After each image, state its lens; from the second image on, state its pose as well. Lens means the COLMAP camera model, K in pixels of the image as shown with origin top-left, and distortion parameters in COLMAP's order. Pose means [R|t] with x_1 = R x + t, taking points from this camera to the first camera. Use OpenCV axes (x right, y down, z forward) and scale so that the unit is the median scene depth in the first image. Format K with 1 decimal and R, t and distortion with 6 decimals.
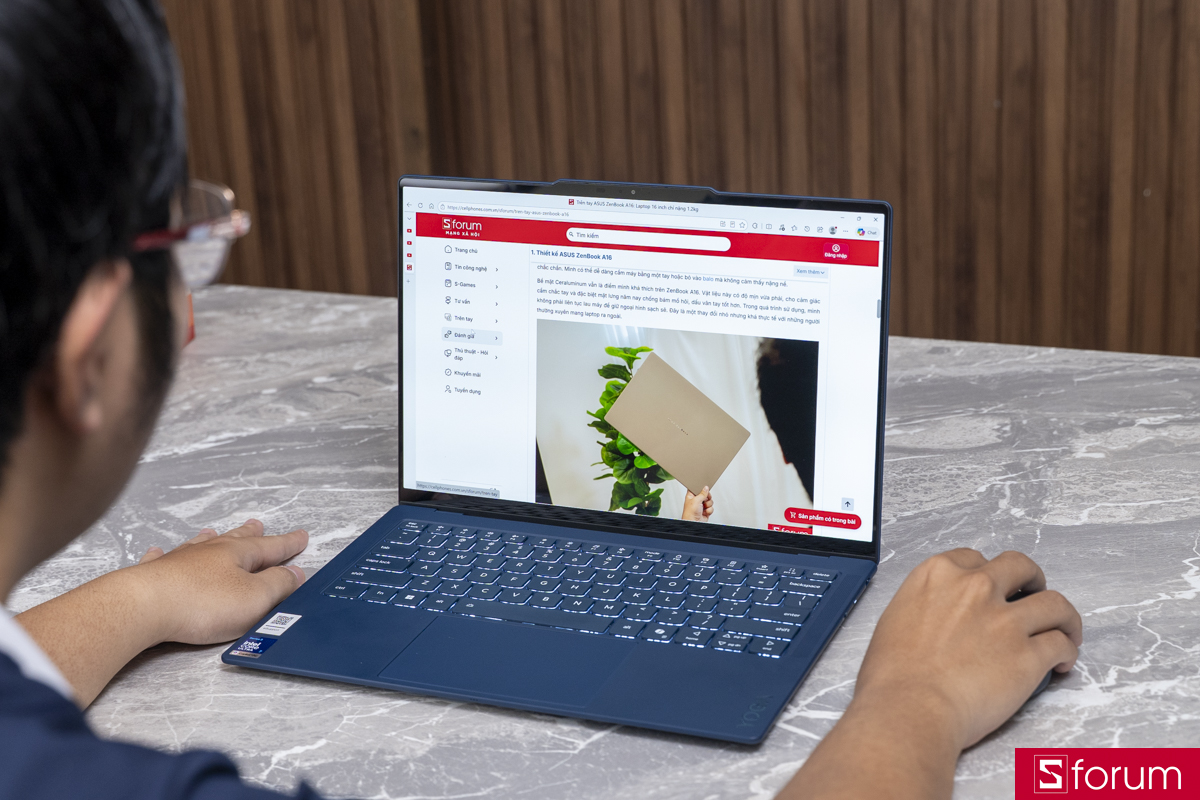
lens RADIAL K [[2162.6, 0, 600.0], [0, 2162.6, 400.0], [0, 0, 1]] dist [-0.035949, 0.056305]
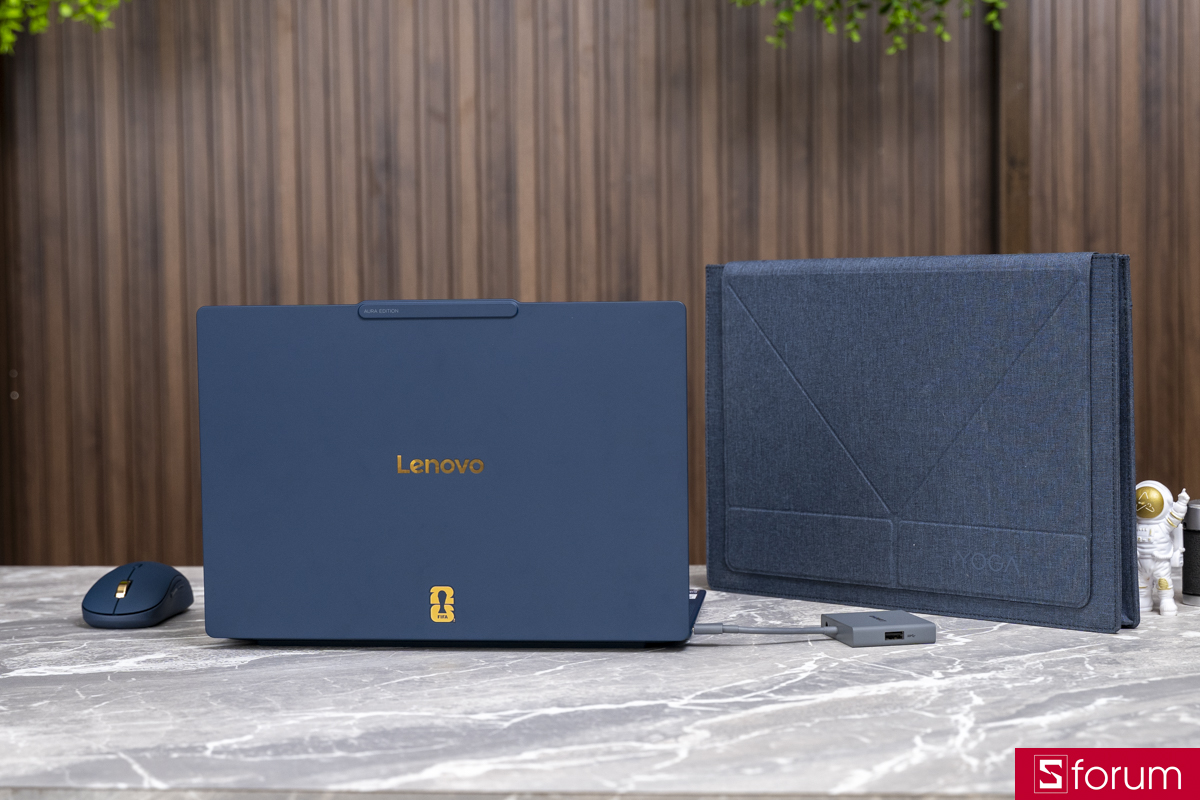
lens RADIAL K [[2059.1, 0, 600.0], [0, 2059.1, 400.0], [0, 0, 1]] dist [-0.020117, 0.087235]
pose [[0.949025, 0.024865, 0.314218, -0.230248], [0.073443, 0.952001, -0.297153, 0.252797], [-0.306525, 0.305083, 0.901647, 0.034423]]
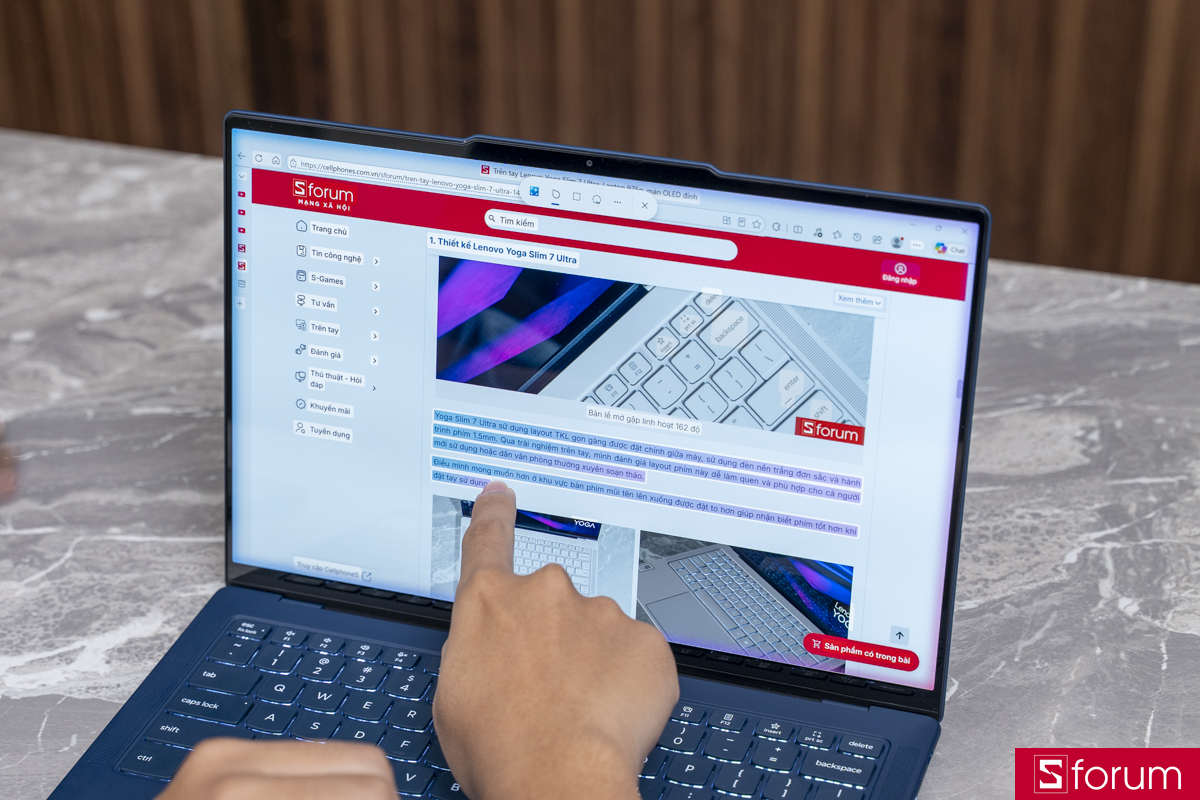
lens RADIAL K [[2604.2, 0, 573.0], [0, 2604.2, 400.9], [0, 0, 1]] dist [0.043431, 0.418454]
pose [[0.997886, 0.004576, 0.064824, -0.038399], [-0.014691, 0.987580, 0.156431, -0.141289], [-0.063303, -0.157052, 0.985559, 0.199181]]
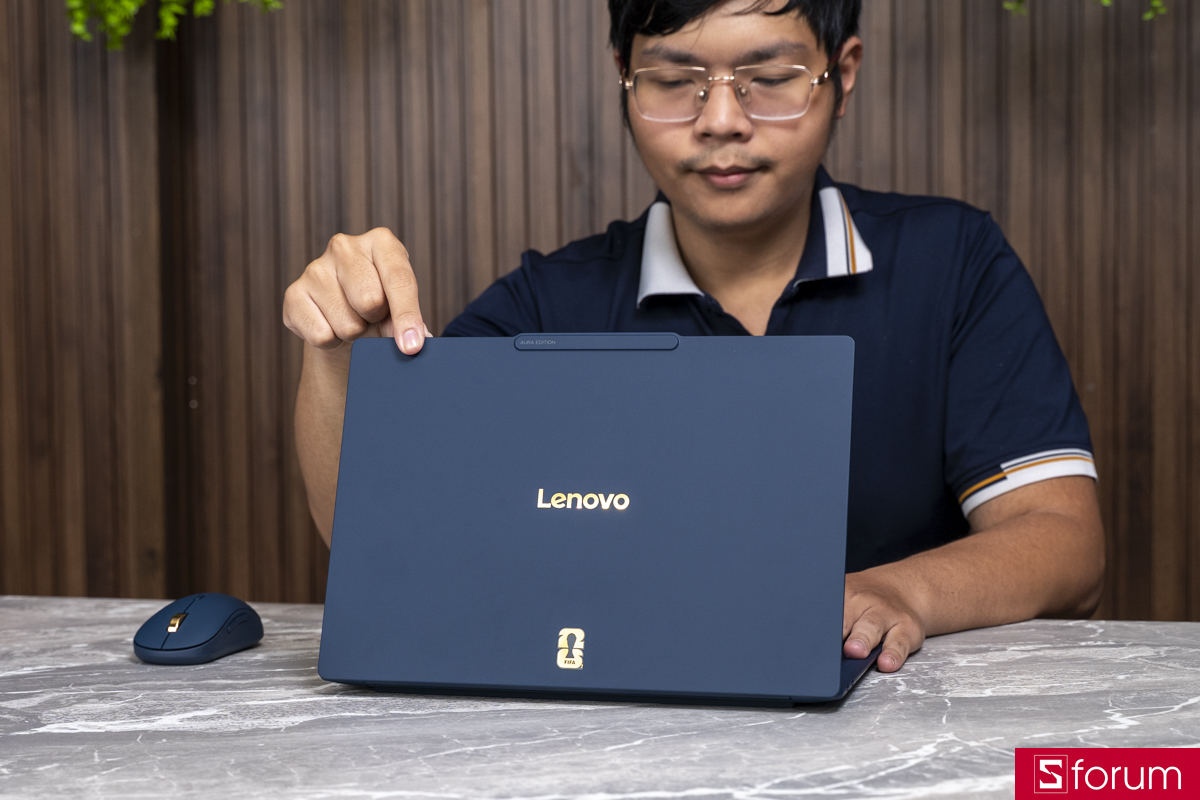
lens RADIAL K [[2257.9, 0, 556.1], [0, 2257.9, 401.2], [0, 0, 1]] dist [-0.008947, 0.046953]
pose [[0.988322, 0.031816, 0.149025, -0.120162], [0.014892, 0.953114, -0.302245, 0.230645], [-0.151654, 0.300935, 0.941509, 0.040674]]
